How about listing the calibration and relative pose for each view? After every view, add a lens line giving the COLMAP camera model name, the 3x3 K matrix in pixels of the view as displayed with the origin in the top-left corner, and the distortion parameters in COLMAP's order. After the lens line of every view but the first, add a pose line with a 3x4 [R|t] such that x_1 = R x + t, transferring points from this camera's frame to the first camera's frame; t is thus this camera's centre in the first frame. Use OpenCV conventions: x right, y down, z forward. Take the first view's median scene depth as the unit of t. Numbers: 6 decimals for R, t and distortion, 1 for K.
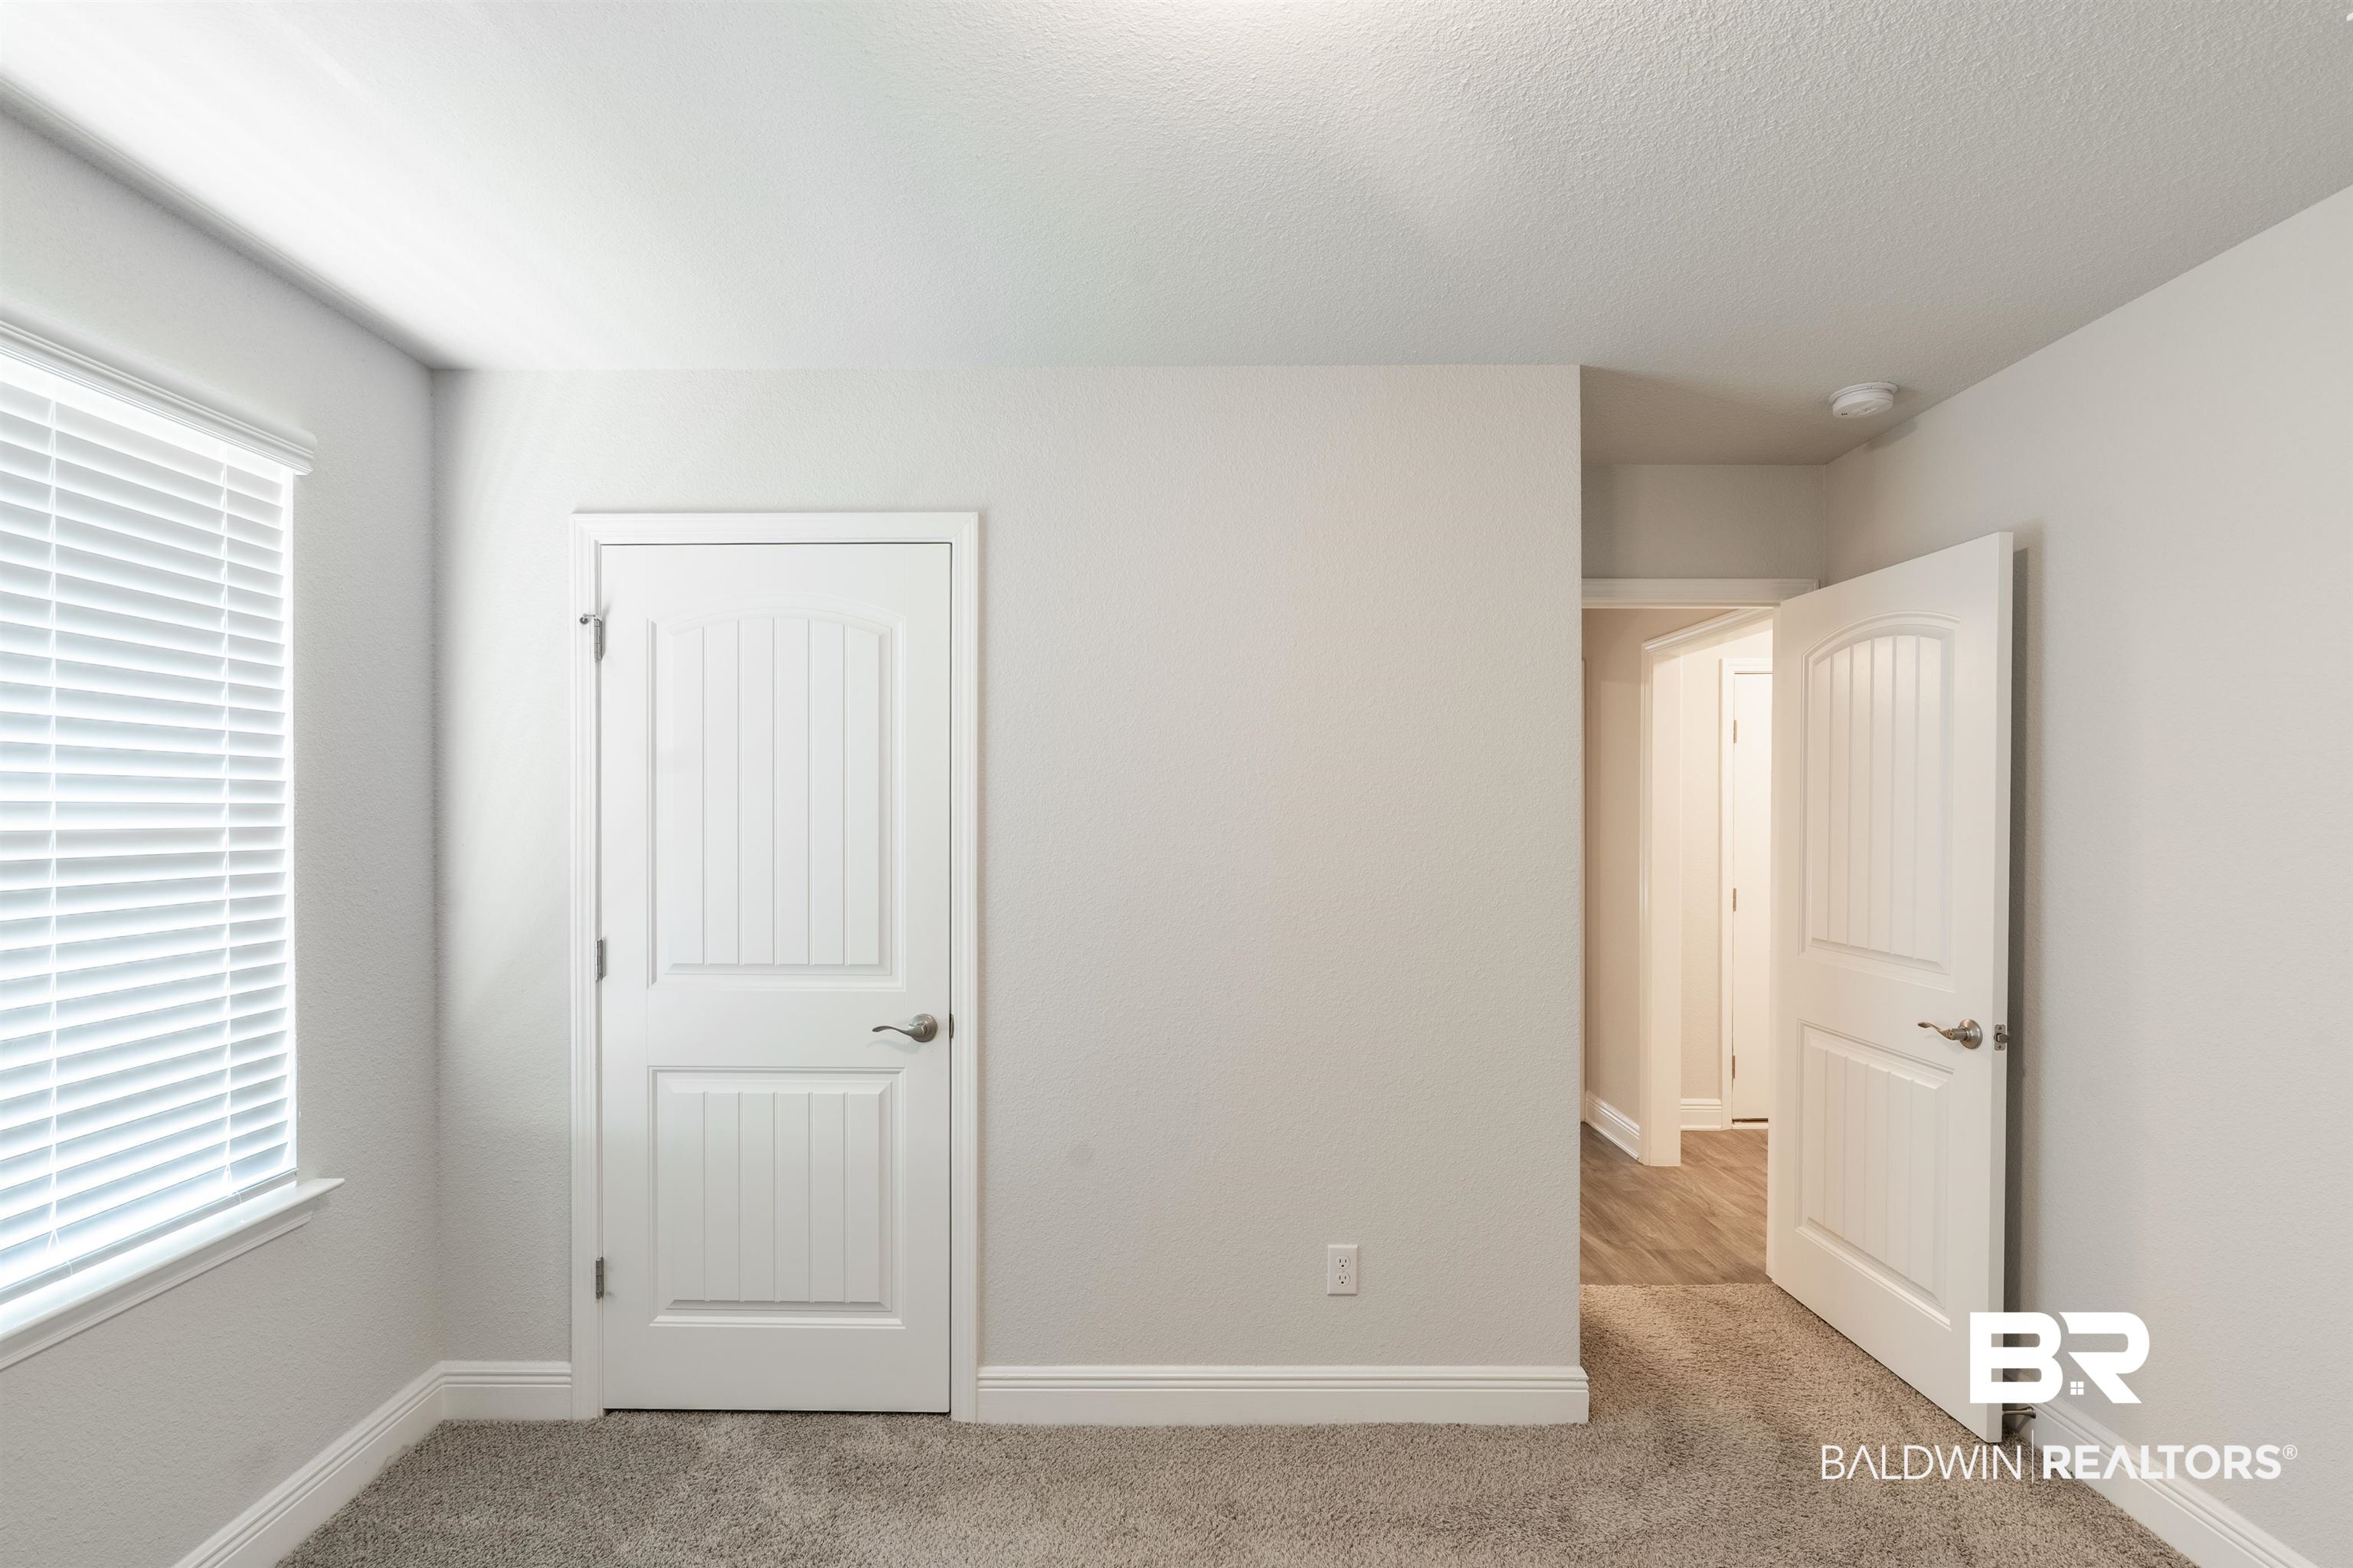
lens RADIAL K [[1058.0, 0, 1177.0], [0, 1058.0, 823.5], [0, 0, 1]] dist [-0.002545, -0.000026]
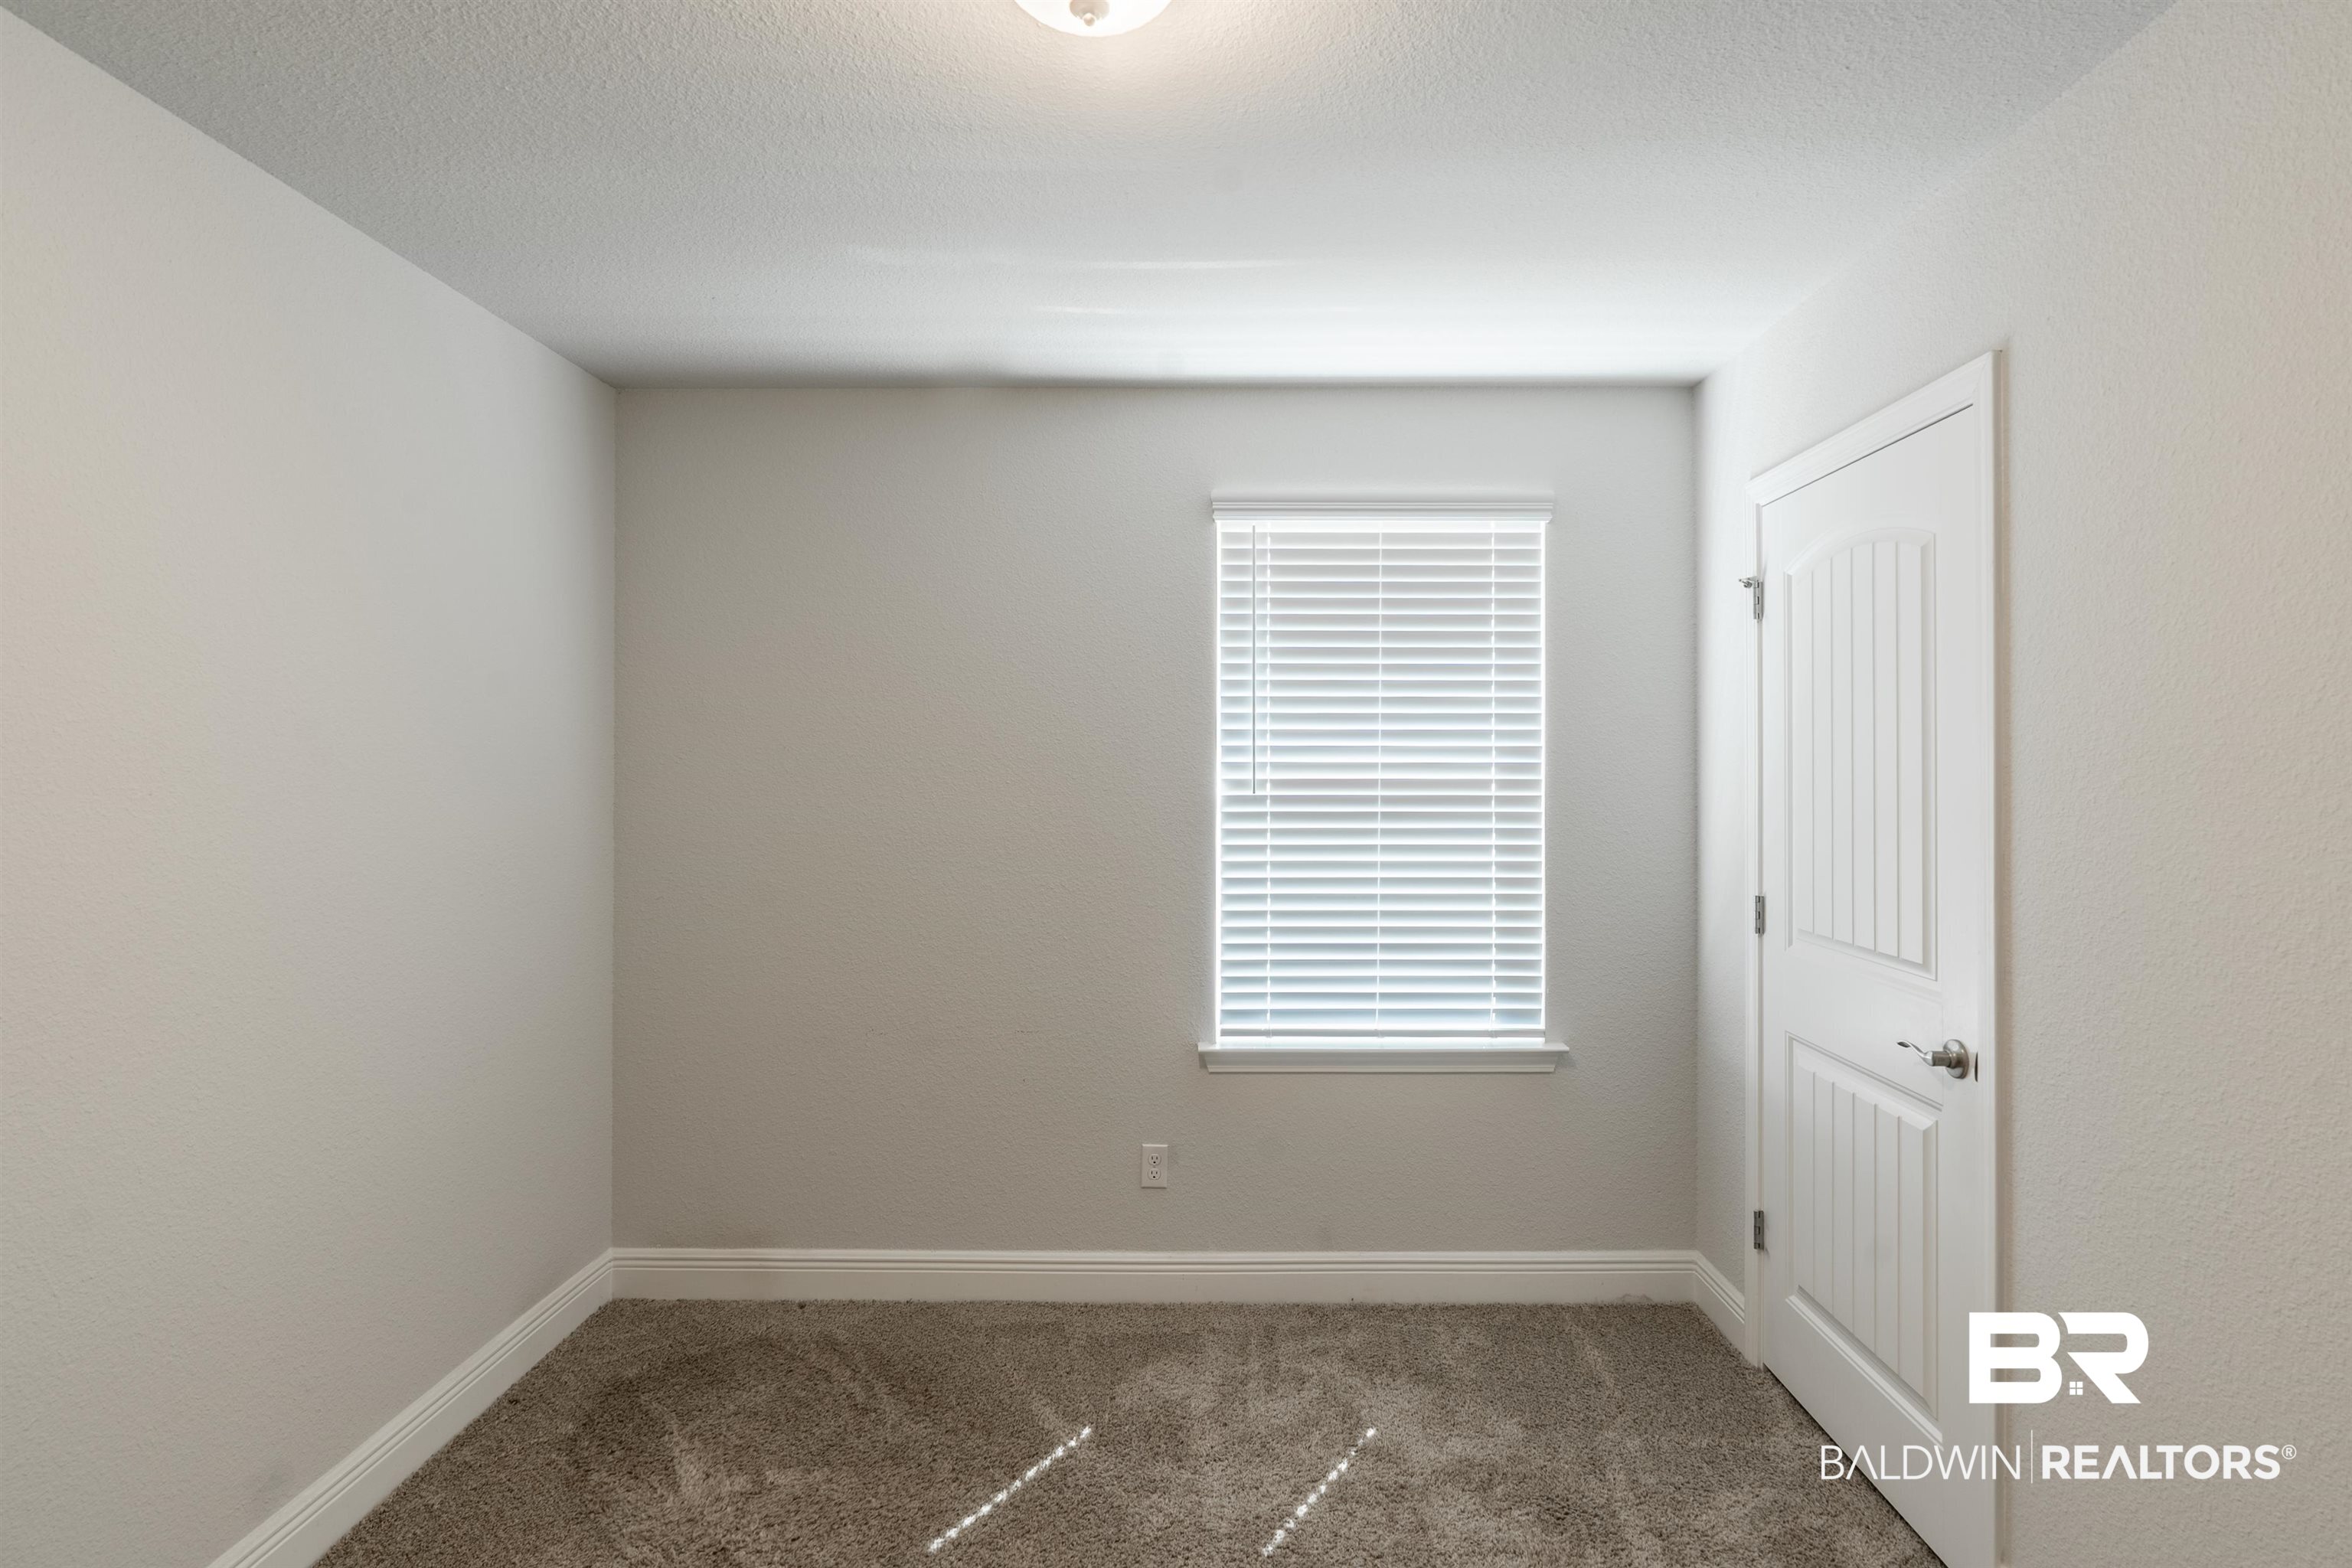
lens RADIAL K [[1216.4, 0, 1216.3], [0, 1216.4, 760.9], [0, 0, 1]] dist [-0.005743, -0.000283]
pose [[0.004290, -0.004691, -0.999980, 0.626809], [-0.011035, 0.999928, -0.004738, -0.007766], [0.999930, 0.011055, 0.004238, 0.479271]]
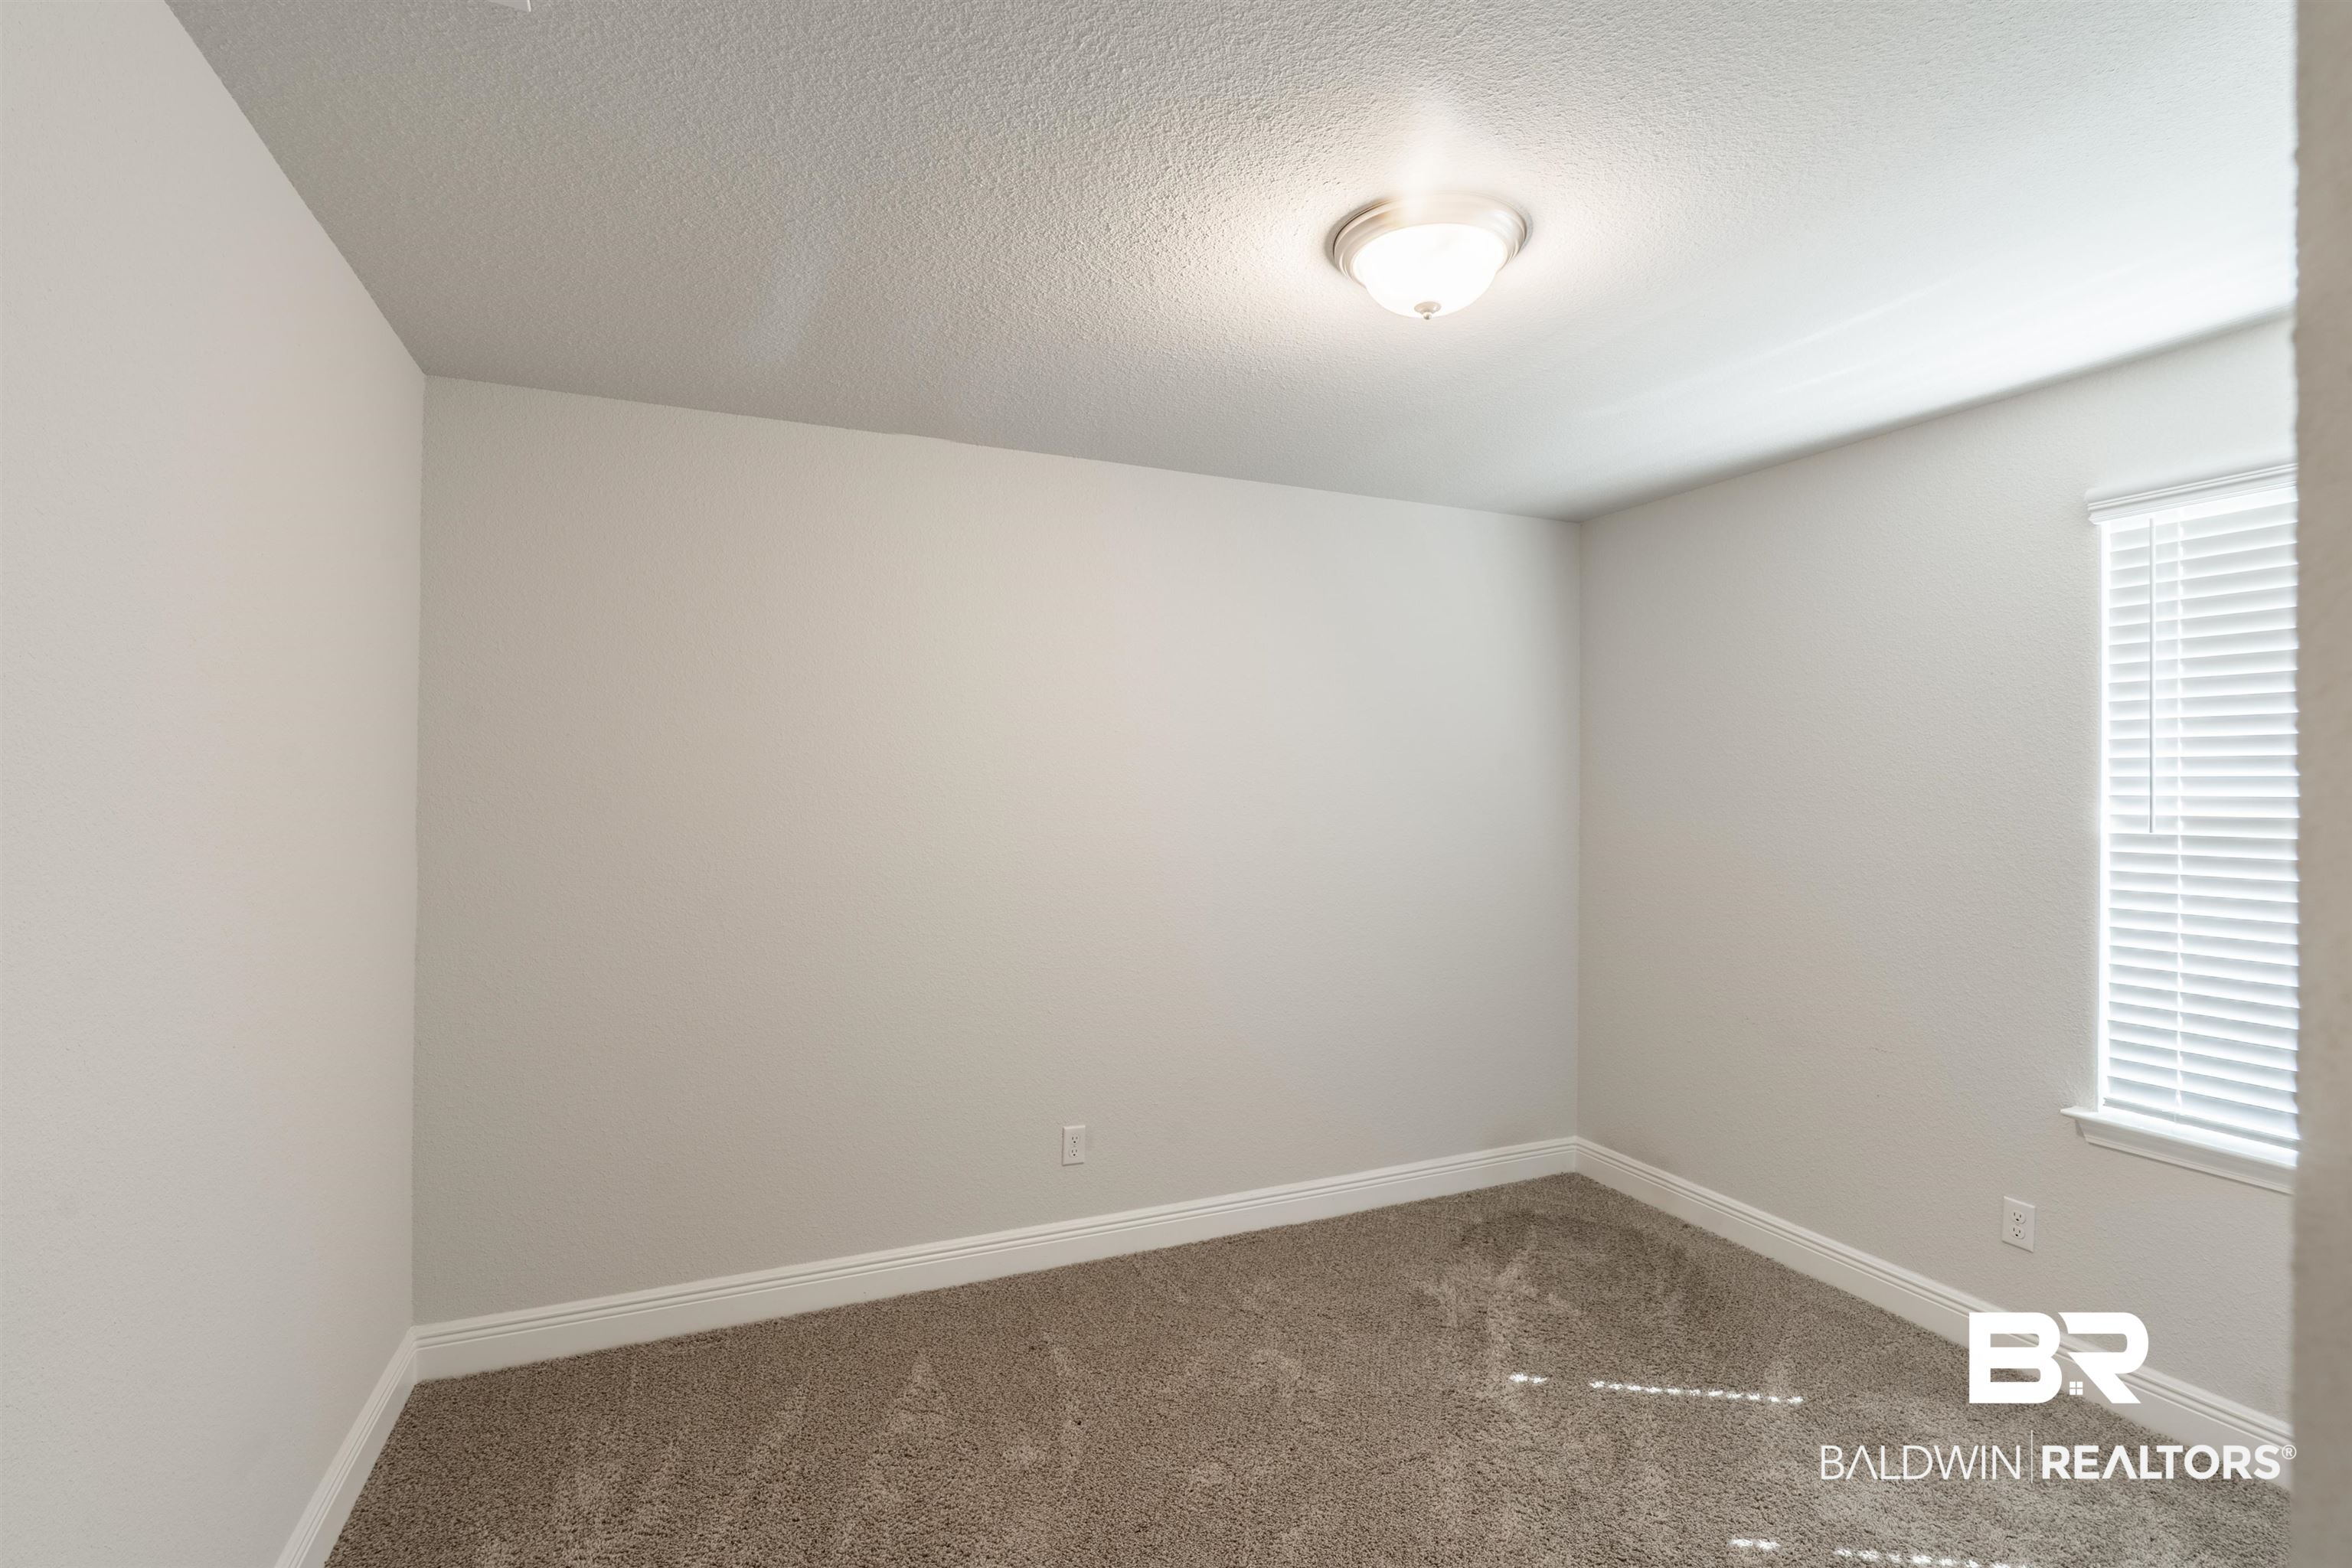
lens RADIAL K [[1093.6, 0, 1177.7], [0, 1093.6, 782.9], [0, 0, 1]] dist [-0.001319, -0.000342]
pose [[-0.912040, -0.003366, -0.410087, 0.545319], [-0.008533, 0.999906, 0.010770, -0.028246], [0.410012, 0.013322, -0.911983, 1.083037]]
